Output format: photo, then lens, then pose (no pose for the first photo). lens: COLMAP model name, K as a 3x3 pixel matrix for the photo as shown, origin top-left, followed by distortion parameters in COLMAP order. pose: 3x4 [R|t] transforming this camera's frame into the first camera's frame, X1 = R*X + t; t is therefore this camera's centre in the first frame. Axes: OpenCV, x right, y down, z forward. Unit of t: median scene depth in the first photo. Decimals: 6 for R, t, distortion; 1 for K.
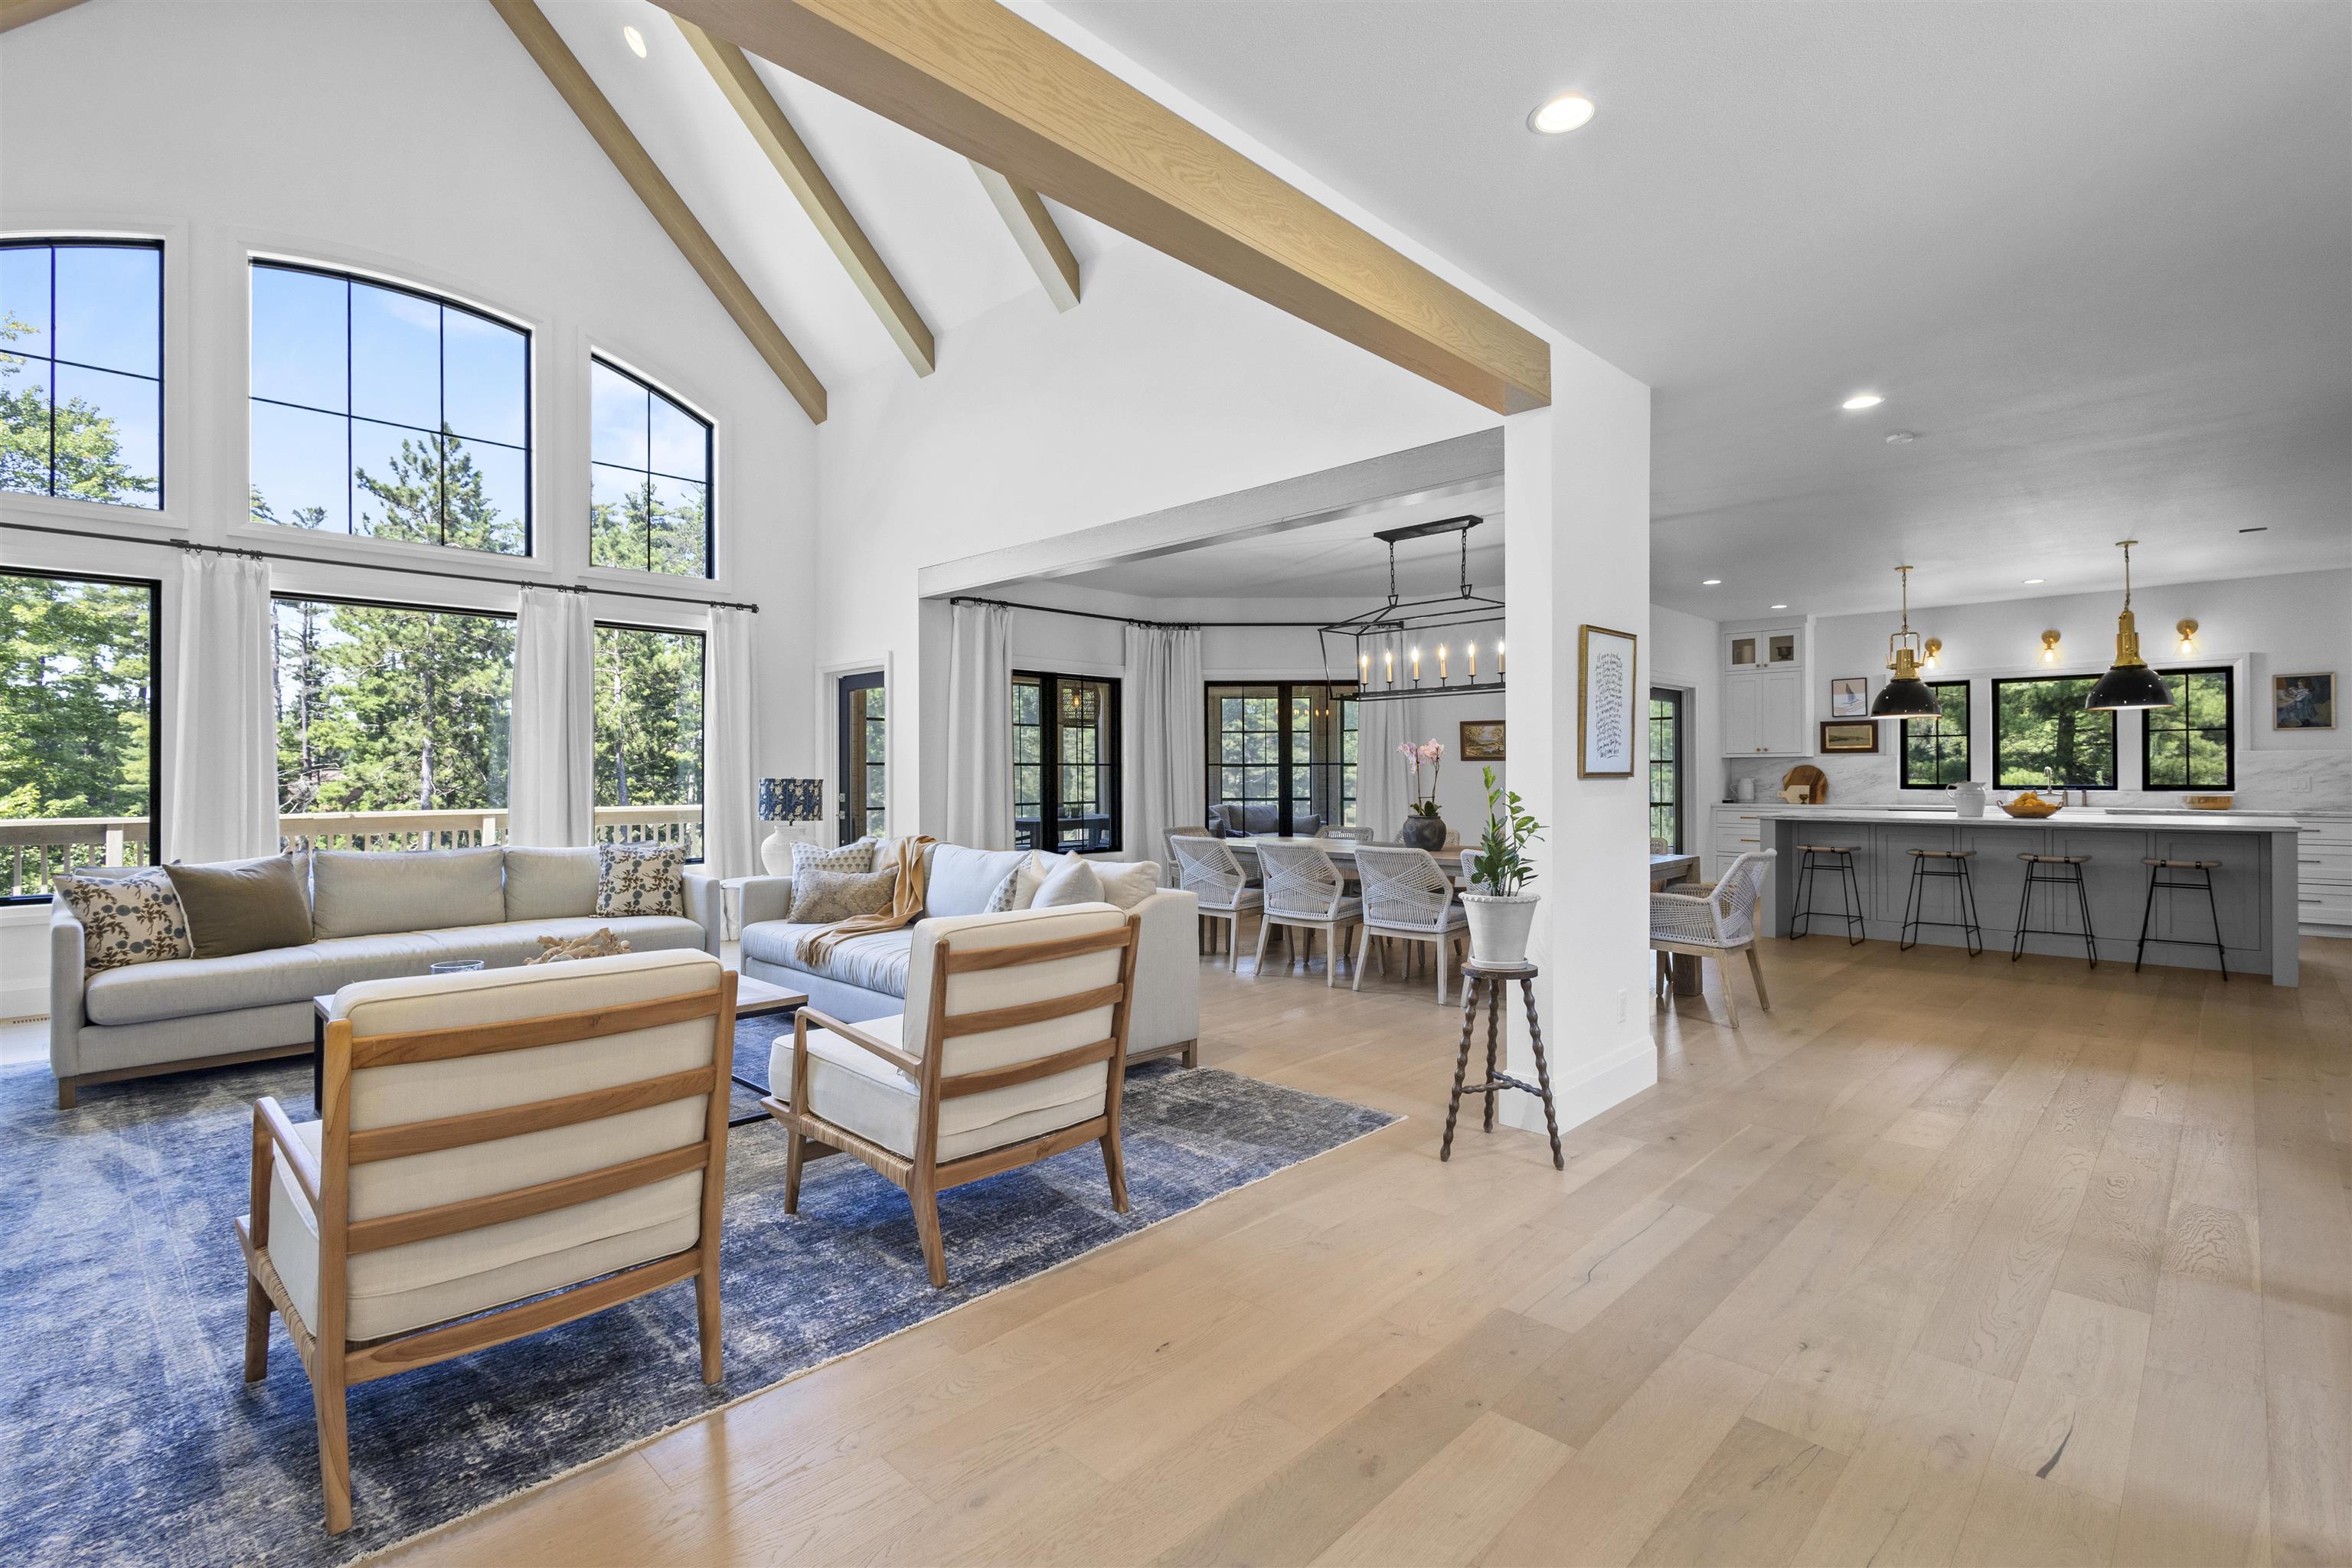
lens RADIAL K [[1074.2, 0, 1172.2], [0, 1074.2, 775.2], [0, 0, 1]] dist [0.002656, -0.000142]
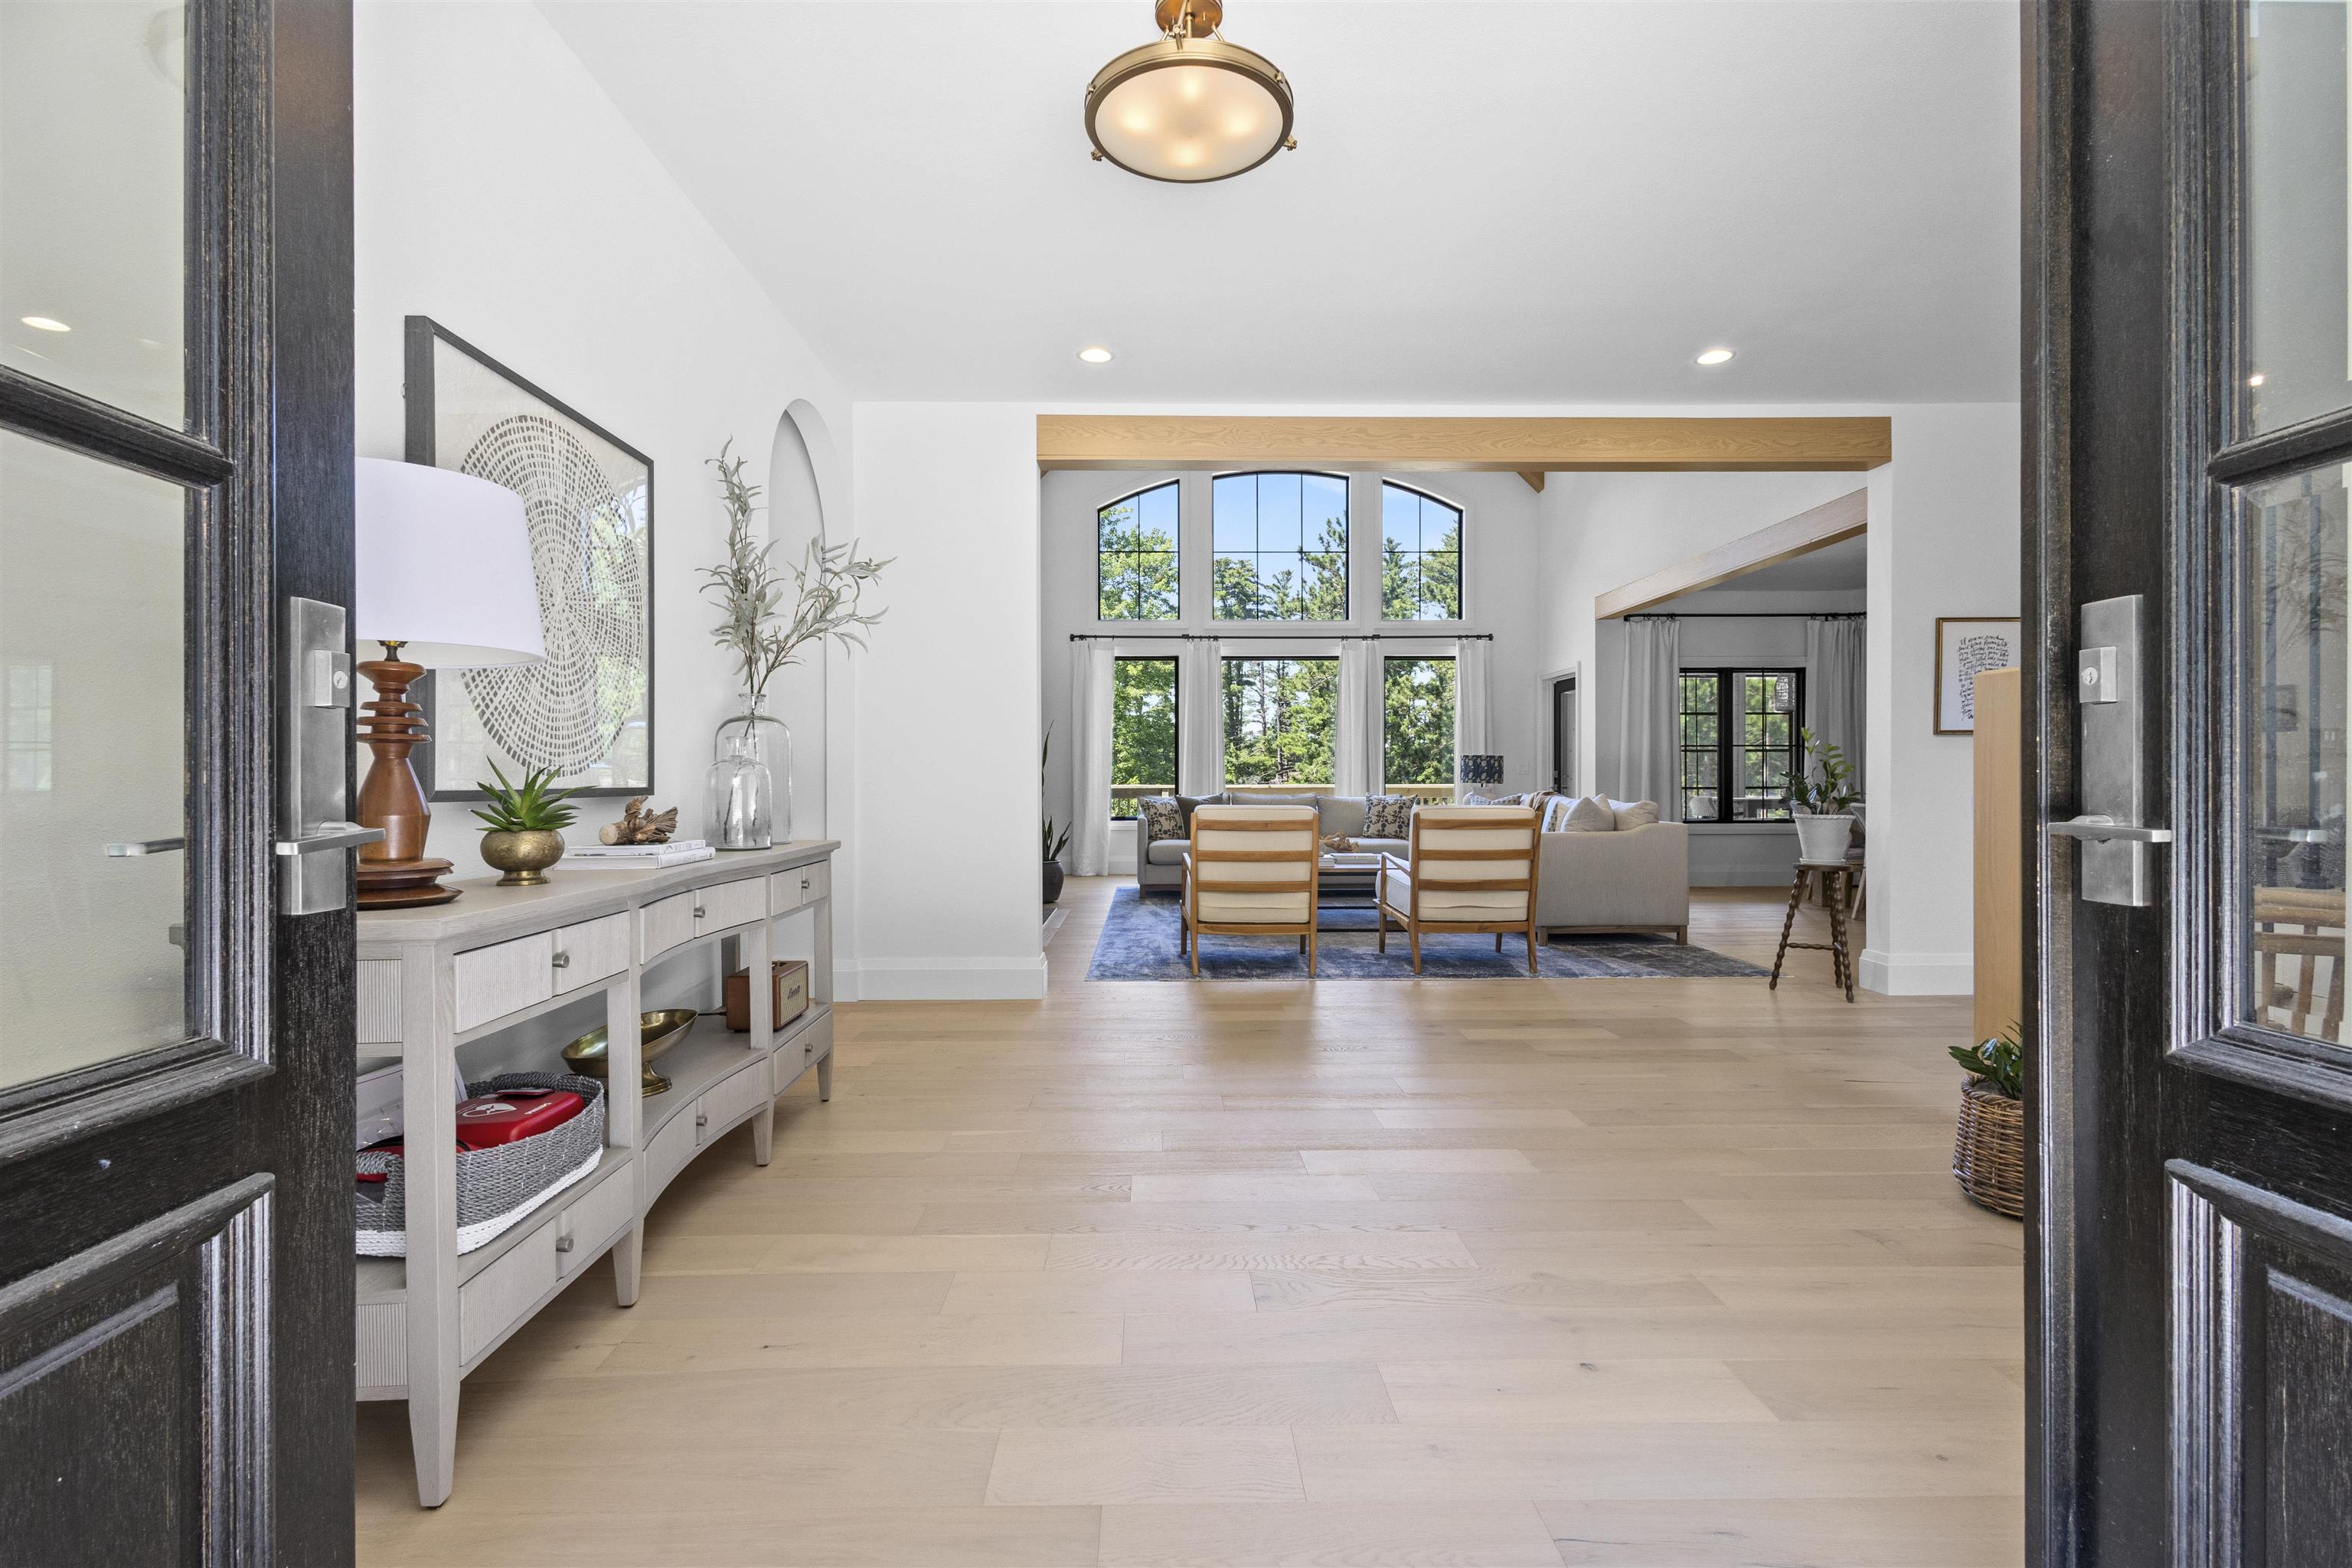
lens RADIAL K [[1074.2, 0, 1172.2], [0, 1074.2, 775.2], [0, 0, 1]] dist [0.002656, -0.000142]
pose [[0.709847, -0.000642, -0.704356, 0.300300], [-0.000653, 0.999999, -0.001570, 0.025846], [0.704356, 0.001574, 0.709845, -0.275626]]
